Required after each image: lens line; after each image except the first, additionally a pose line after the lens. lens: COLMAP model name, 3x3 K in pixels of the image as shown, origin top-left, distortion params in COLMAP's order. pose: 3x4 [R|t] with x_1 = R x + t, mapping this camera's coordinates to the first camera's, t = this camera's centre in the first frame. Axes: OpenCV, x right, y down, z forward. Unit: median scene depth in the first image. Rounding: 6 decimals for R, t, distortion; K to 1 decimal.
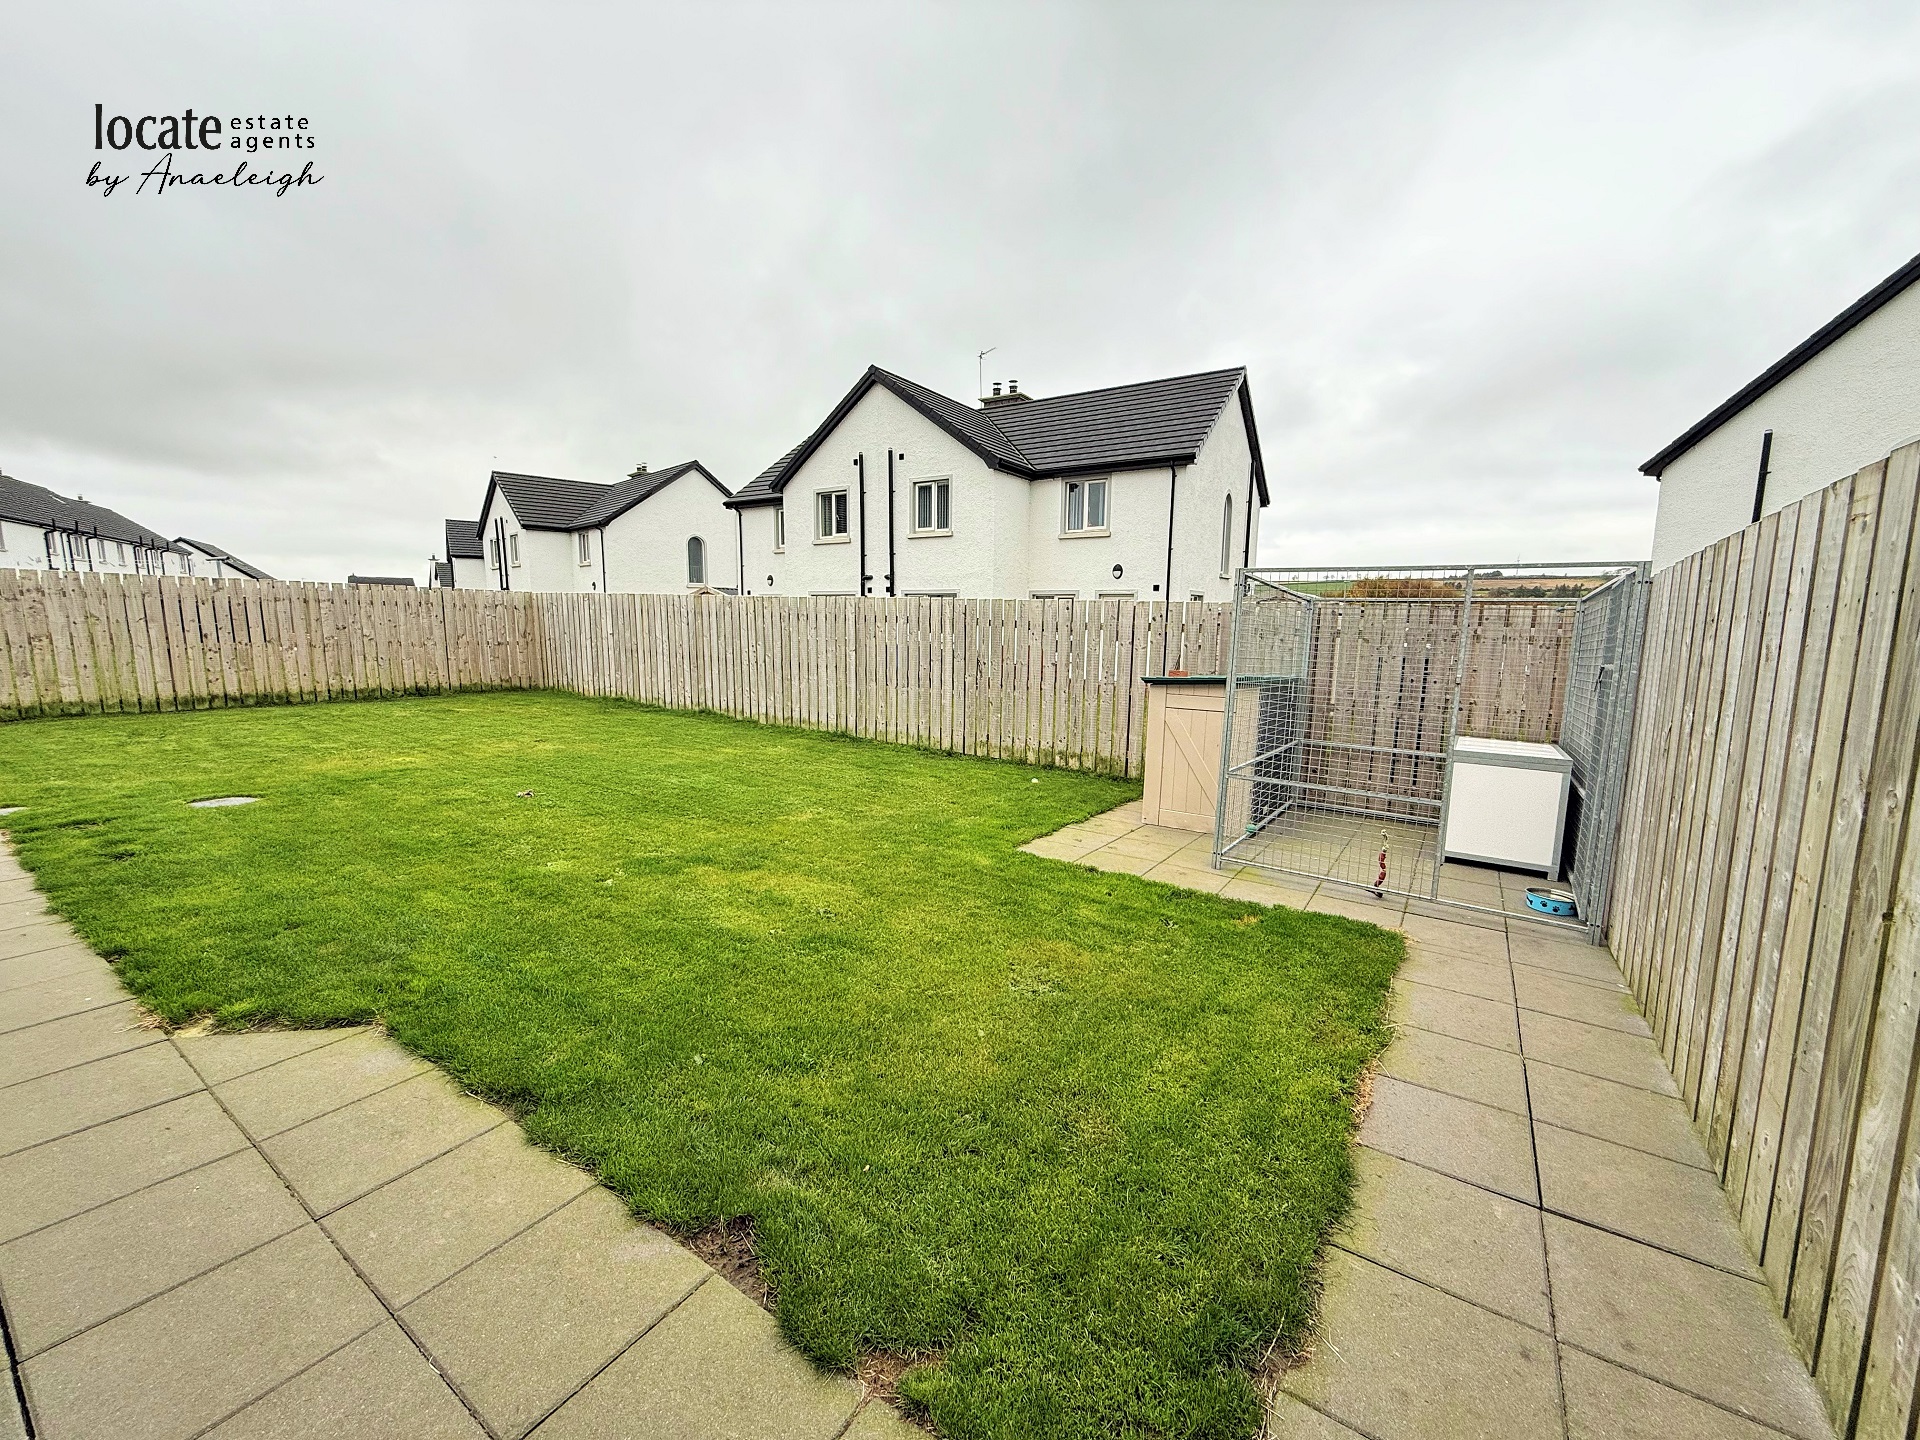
lens RADIAL K [[763.8, 0, 956.8], [0, 763.8, 721.4], [0, 0, 1]] dist [0.000570, 0.000063]
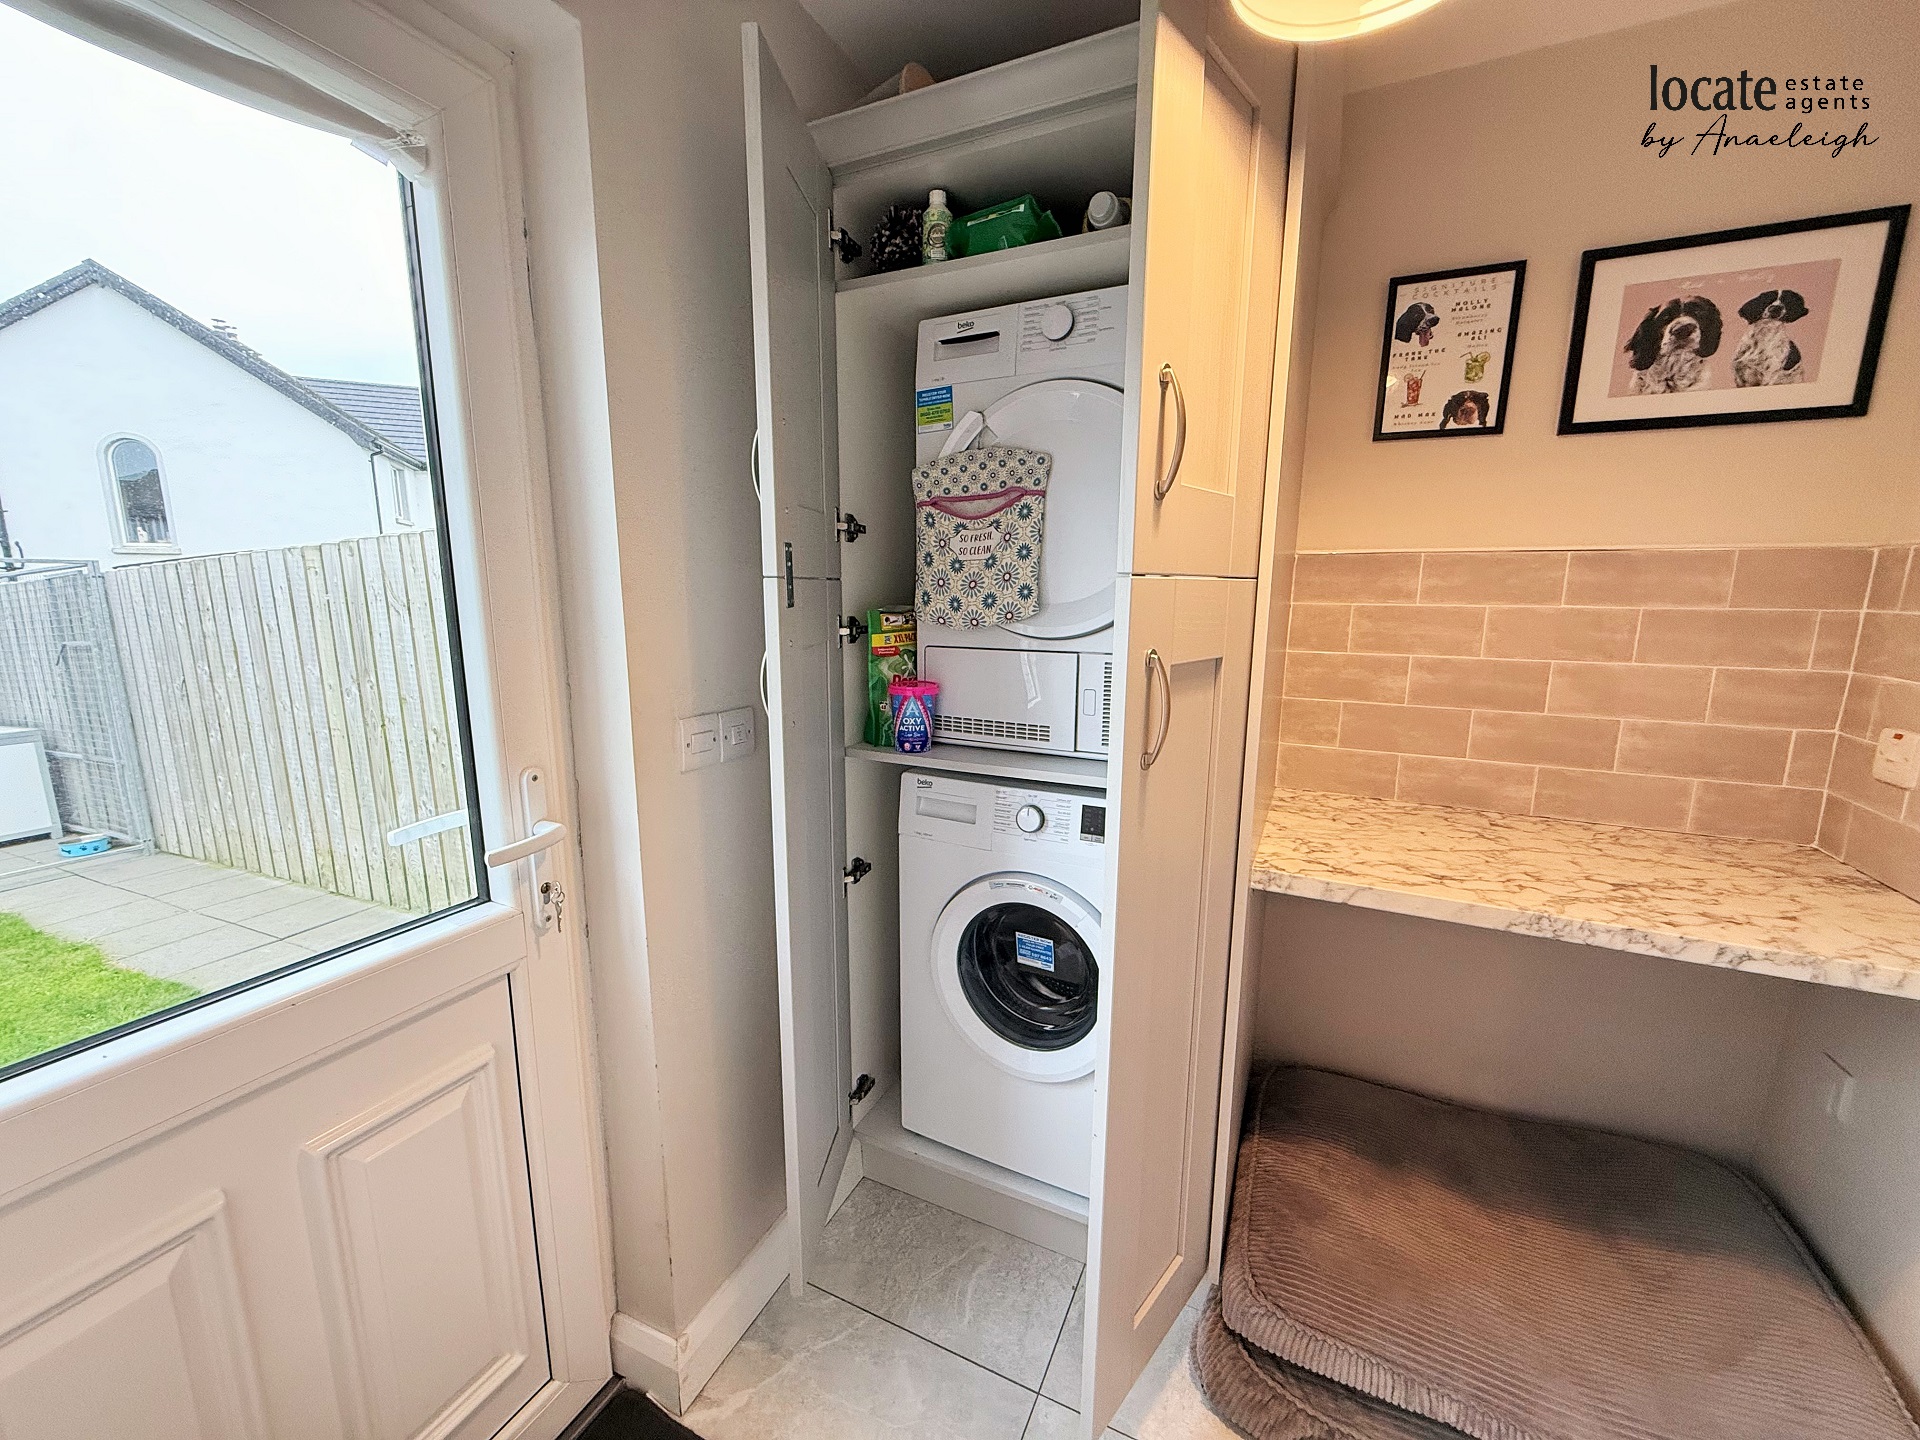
lens RADIAL K [[763.8, 0, 951.1], [0, 763.8, 735.9], [0, 0, 1]] dist [0.000570, 0.000063]
pose [[-0.146926, -0.194108, 0.969915, -0.915275], [0.129452, 0.968350, 0.213404, -0.012543], [-0.980640, 0.156912, -0.117148, -0.343947]]
